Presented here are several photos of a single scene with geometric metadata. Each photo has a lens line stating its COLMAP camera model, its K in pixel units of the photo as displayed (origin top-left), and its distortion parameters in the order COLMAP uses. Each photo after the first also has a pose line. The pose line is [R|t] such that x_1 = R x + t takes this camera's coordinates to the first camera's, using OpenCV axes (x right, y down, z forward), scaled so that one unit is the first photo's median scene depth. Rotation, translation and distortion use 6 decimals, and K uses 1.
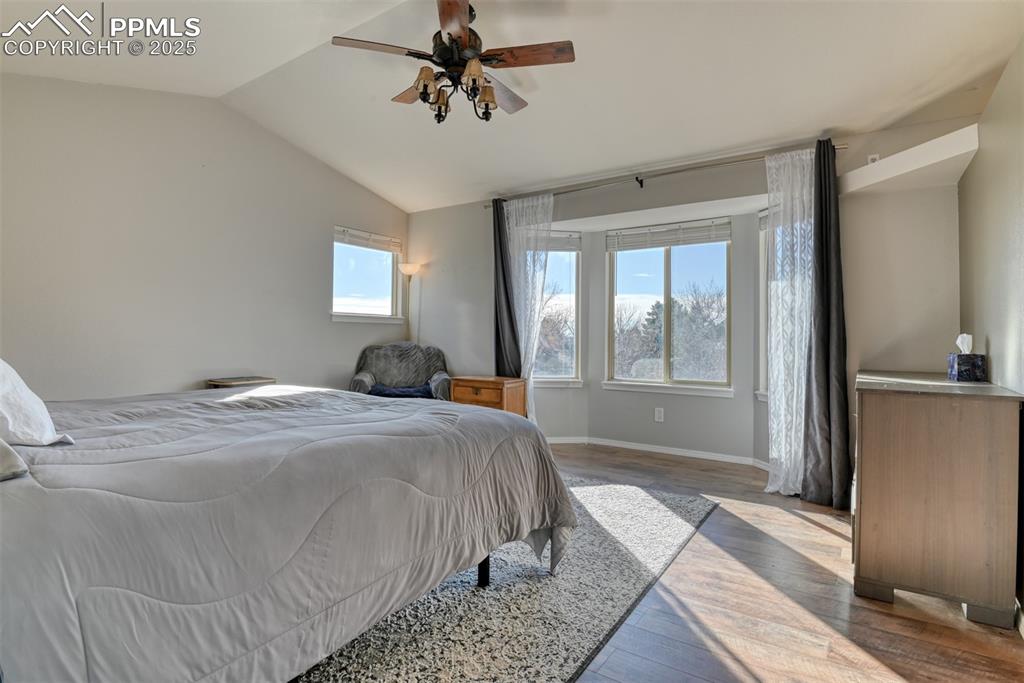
lens RADIAL K [[500.2, 0, 522.2], [0, 500.2, 336.3], [0, 0, 1]] dist [-0.023314, -0.004029]
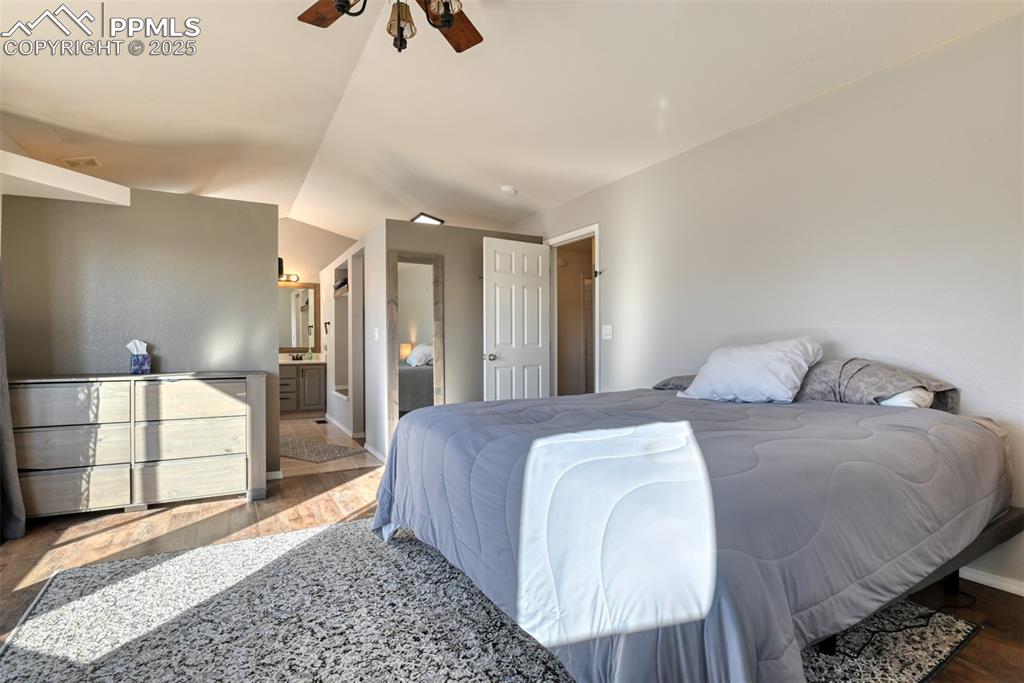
lens RADIAL K [[500.2, 0, 509.0], [0, 500.2, 343.7], [0, 0, 1]] dist [-0.023314, -0.004029]
pose [[-0.890300, -0.010264, 0.455259, -0.522047], [-0.010504, 0.999943, 0.002002, -0.007686], [-0.455254, -0.003000, -0.890357, 1.357362]]
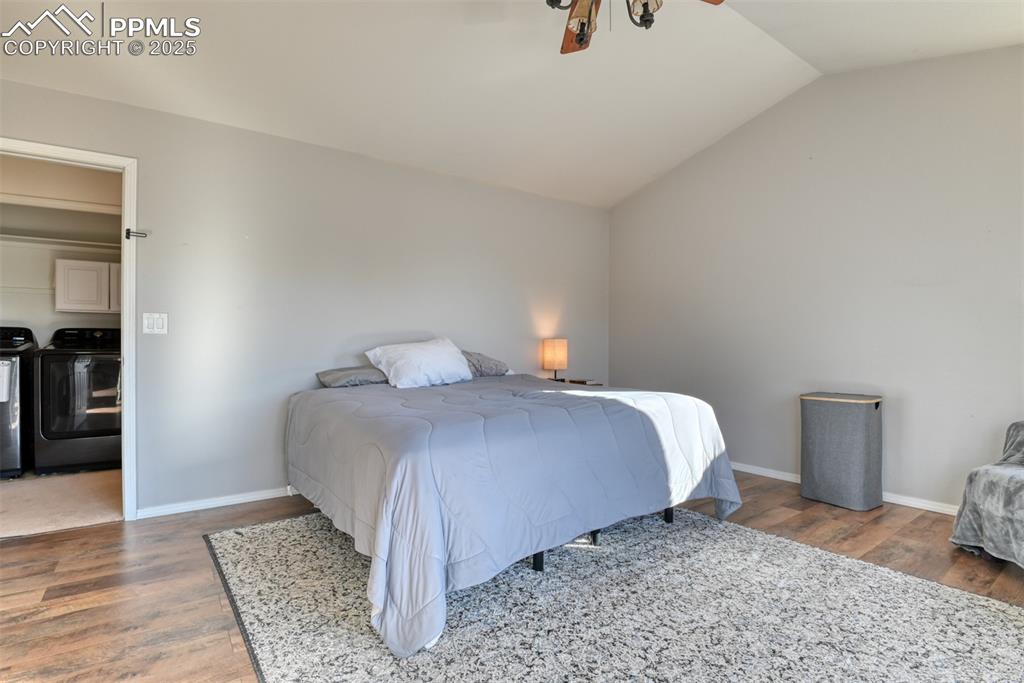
lens RADIAL K [[500.2, 0, 518.1], [0, 500.2, 346.3], [0, 0, 1]] dist [-0.023314, -0.004029]
pose [[-0.341843, -0.006760, -0.939733, 0.487242], [-0.001423, 0.999977, -0.006676, 0.008752], [0.939756, -0.000944, -0.341844, 0.987847]]
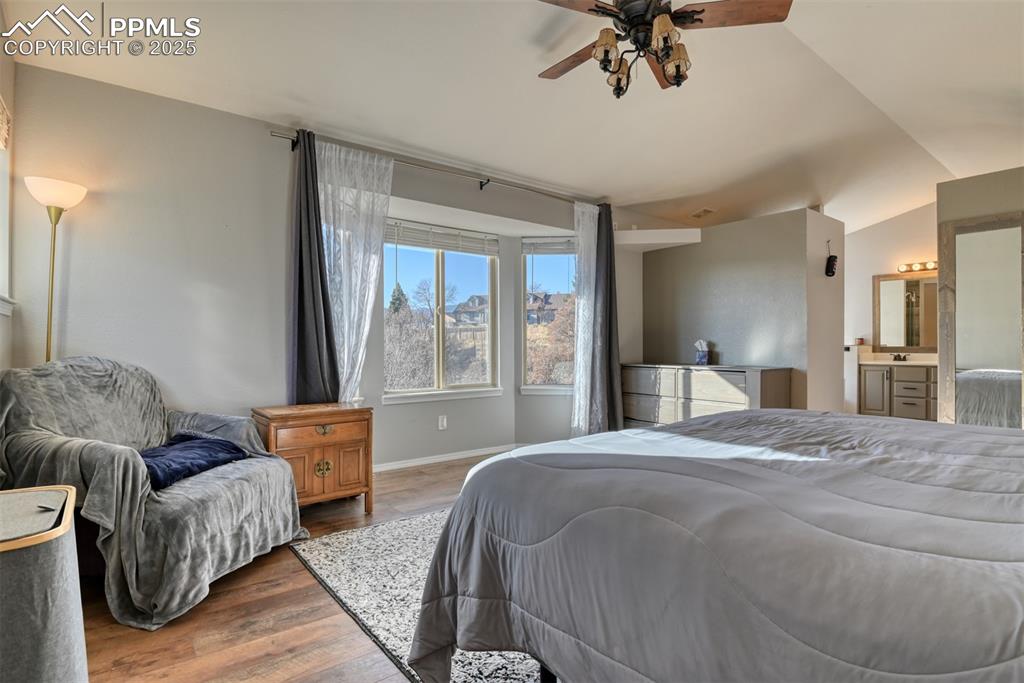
lens RADIAL K [[500.2, 0, 521.7], [0, 500.2, 345.4], [0, 0, 1]] dist [-0.023314, -0.004029]
pose [[0.308085, -0.015767, 0.951228, -0.881637], [0.001507, 0.999869, 0.016085, -0.013011], [-0.951358, -0.003522, 0.308068, 0.819507]]
